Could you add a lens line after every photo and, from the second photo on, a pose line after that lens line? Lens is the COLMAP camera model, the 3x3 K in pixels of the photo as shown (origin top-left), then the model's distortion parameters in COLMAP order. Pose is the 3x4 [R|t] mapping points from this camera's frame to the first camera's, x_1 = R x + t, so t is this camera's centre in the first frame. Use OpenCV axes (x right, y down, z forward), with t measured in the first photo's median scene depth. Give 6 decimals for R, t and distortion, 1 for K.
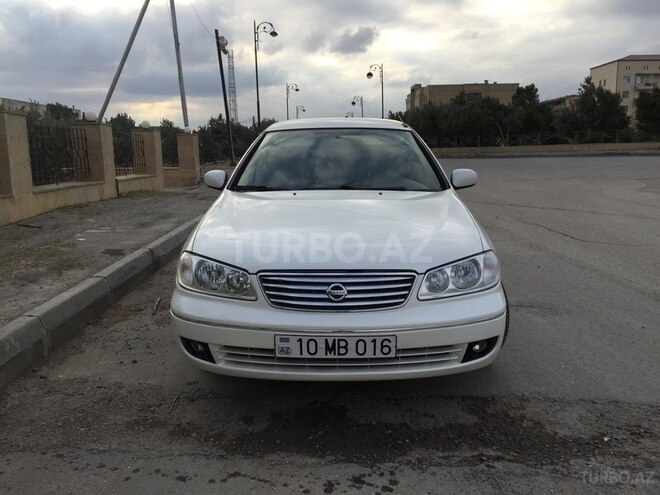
lens RADIAL K [[563.5, 0, 330.0], [0, 563.5, 247.5], [0, 0, 1]] dist [0.088700, -0.117560]
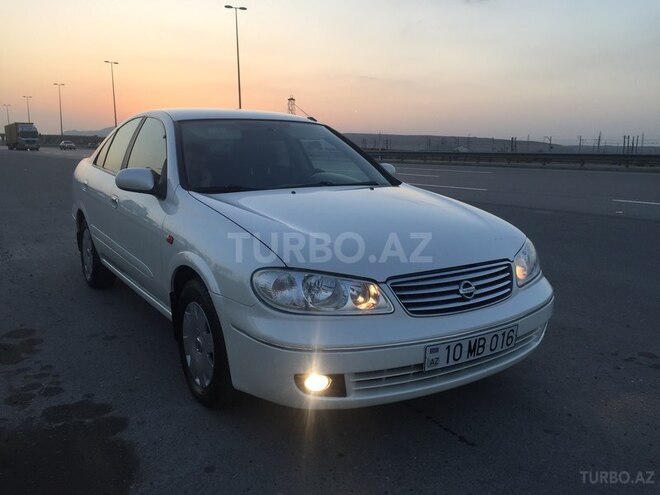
lens RADIAL K [[563.5, 0, 330.0], [0, 563.5, 247.5], [0, 0, 1]] dist [0.088700, -0.117560]
pose [[0.825131, -0.093671, 0.557122, -0.693635], [0.094988, 0.995122, 0.026631, -0.038274], [-0.556899, 0.030945, 0.830004, 0.335686]]
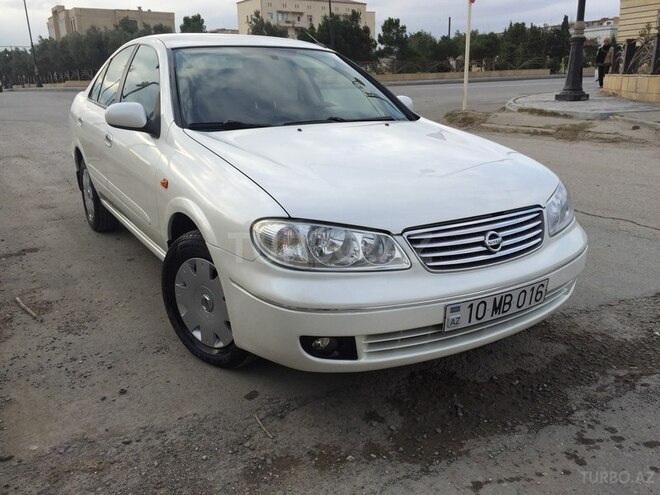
lens RADIAL K [[563.5, 0, 330.0], [0, 563.5, 247.5], [0, 0, 1]] dist [0.088700, -0.117560]
pose [[0.837755, -0.156816, 0.523044, -0.630842], [0.098460, 0.985557, 0.137782, -0.051902], [-0.537096, -0.063929, 0.841095, 0.415772]]
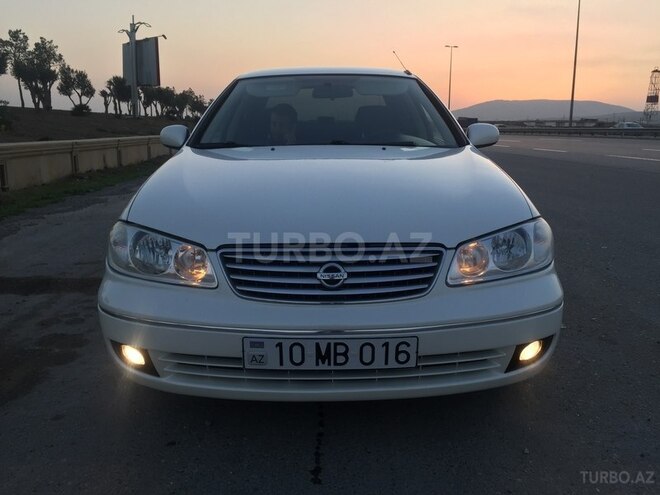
lens RADIAL K [[563.5, 0, 330.0], [0, 563.5, 247.5], [0, 0, 1]] dist [0.088700, -0.117560]
pose [[0.999550, -0.005284, 0.029539, -0.010759], [0.004498, 0.999636, 0.026614, 0.025857], [-0.029669, -0.026469, 0.999209, 0.301796]]
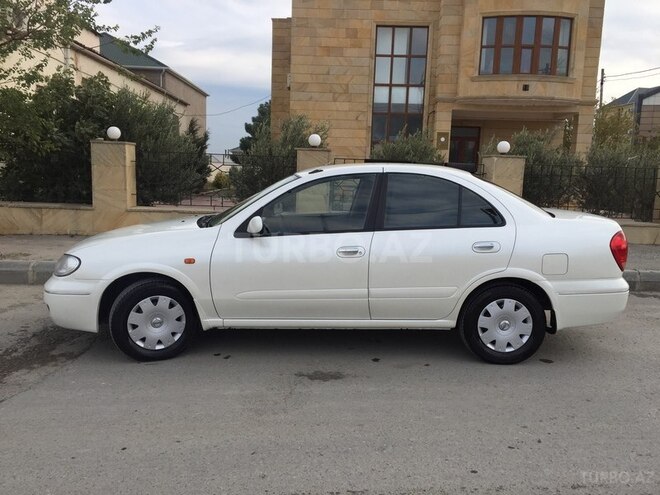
lens RADIAL K [[563.5, 0, 330.0], [0, 563.5, 247.5], [0, 0, 1]] dist [0.088700, -0.117560]
pose [[0.055655, 0.178641, -0.982339, 2.036890], [-0.191462, 0.967515, 0.165098, -0.464737], [0.979921, 0.178892, 0.088050, 1.713287]]
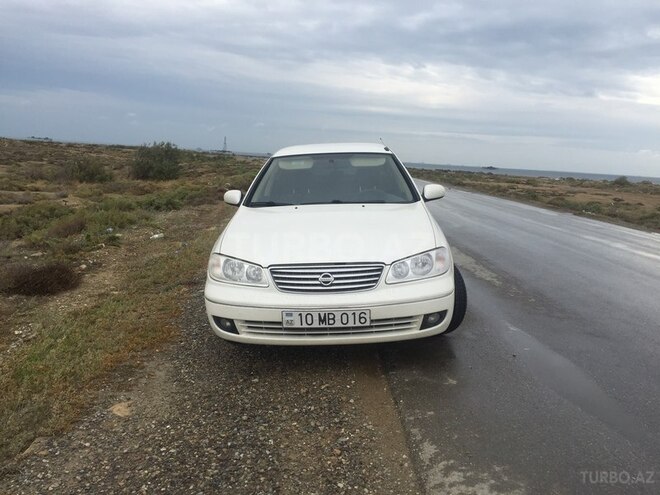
lens RADIAL K [[563.5, 0, 330.0], [0, 563.5, 247.5], [0, 0, 1]] dist [0.088700, -0.117560]
pose [[0.999553, -0.023595, -0.018369, 0.047700], [0.023261, 0.999564, -0.018189, 0.026716], [0.018791, 0.017753, 0.999666, -0.373111]]
